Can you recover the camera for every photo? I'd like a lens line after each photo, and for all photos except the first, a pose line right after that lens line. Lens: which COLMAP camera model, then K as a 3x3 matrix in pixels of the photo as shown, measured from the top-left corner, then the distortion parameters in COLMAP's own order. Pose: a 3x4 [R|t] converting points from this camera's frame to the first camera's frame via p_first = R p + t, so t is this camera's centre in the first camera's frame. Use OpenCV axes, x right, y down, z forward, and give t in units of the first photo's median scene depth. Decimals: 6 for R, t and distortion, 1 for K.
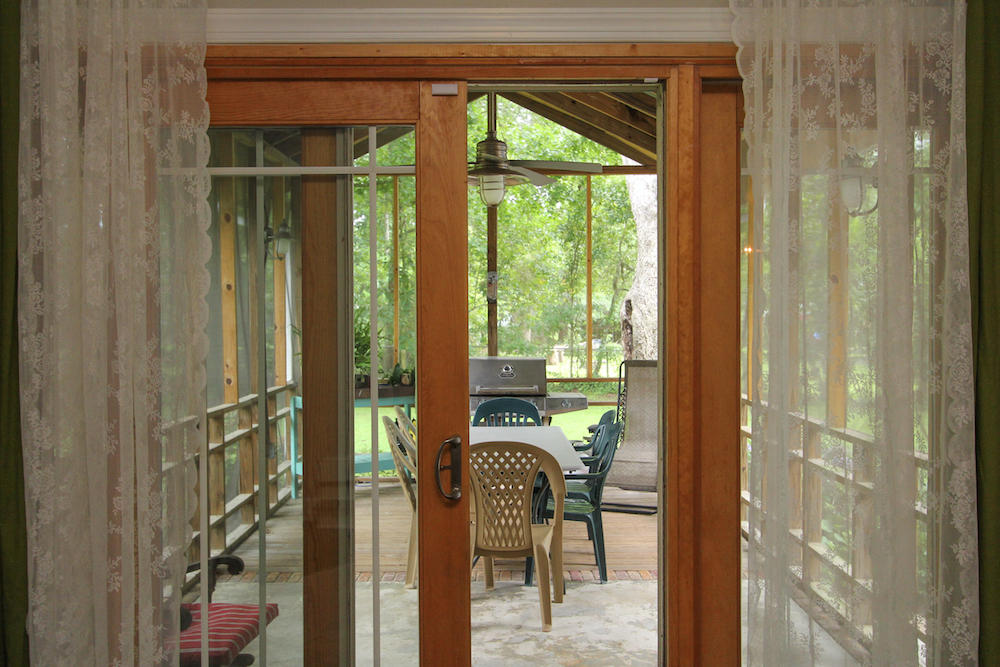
lens RADIAL K [[899.1, 0, 500.6], [0, 899.1, 330.4], [0, 0, 1]] dist [0.002899, -0.000261]
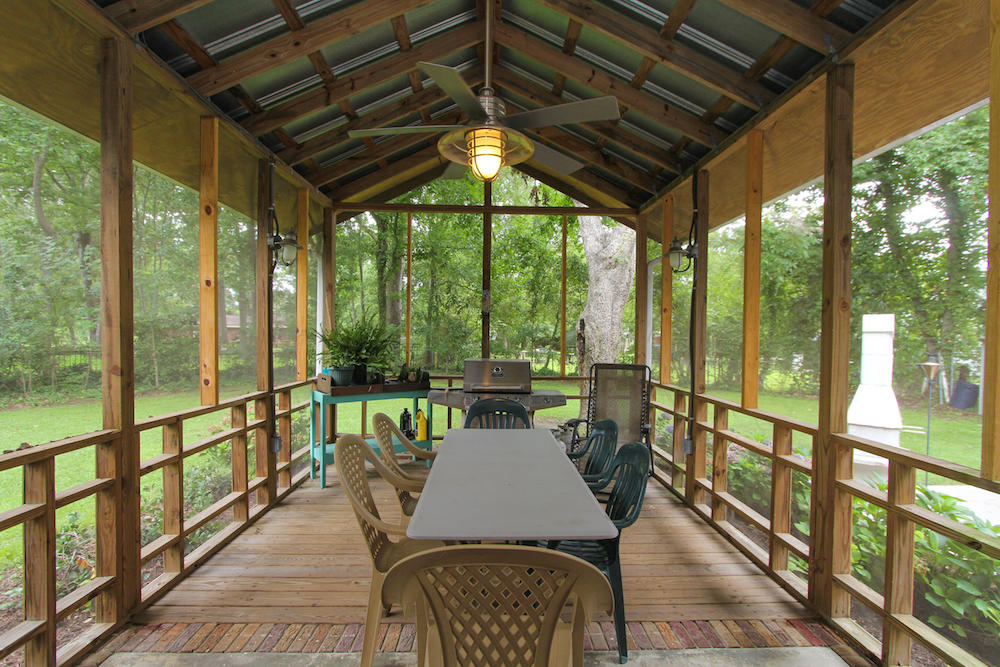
lens RADIAL K [[459.7, 0, 501.8], [0, 459.7, 336.7], [0, 0, 1]] dist [-0.019274, 0.002719]
pose [[0.999613, 0.015462, 0.023119, -0.001463], [-0.015129, 0.999780, -0.014511, 0.008317], [-0.023338, 0.014155, 0.999627, 0.386404]]
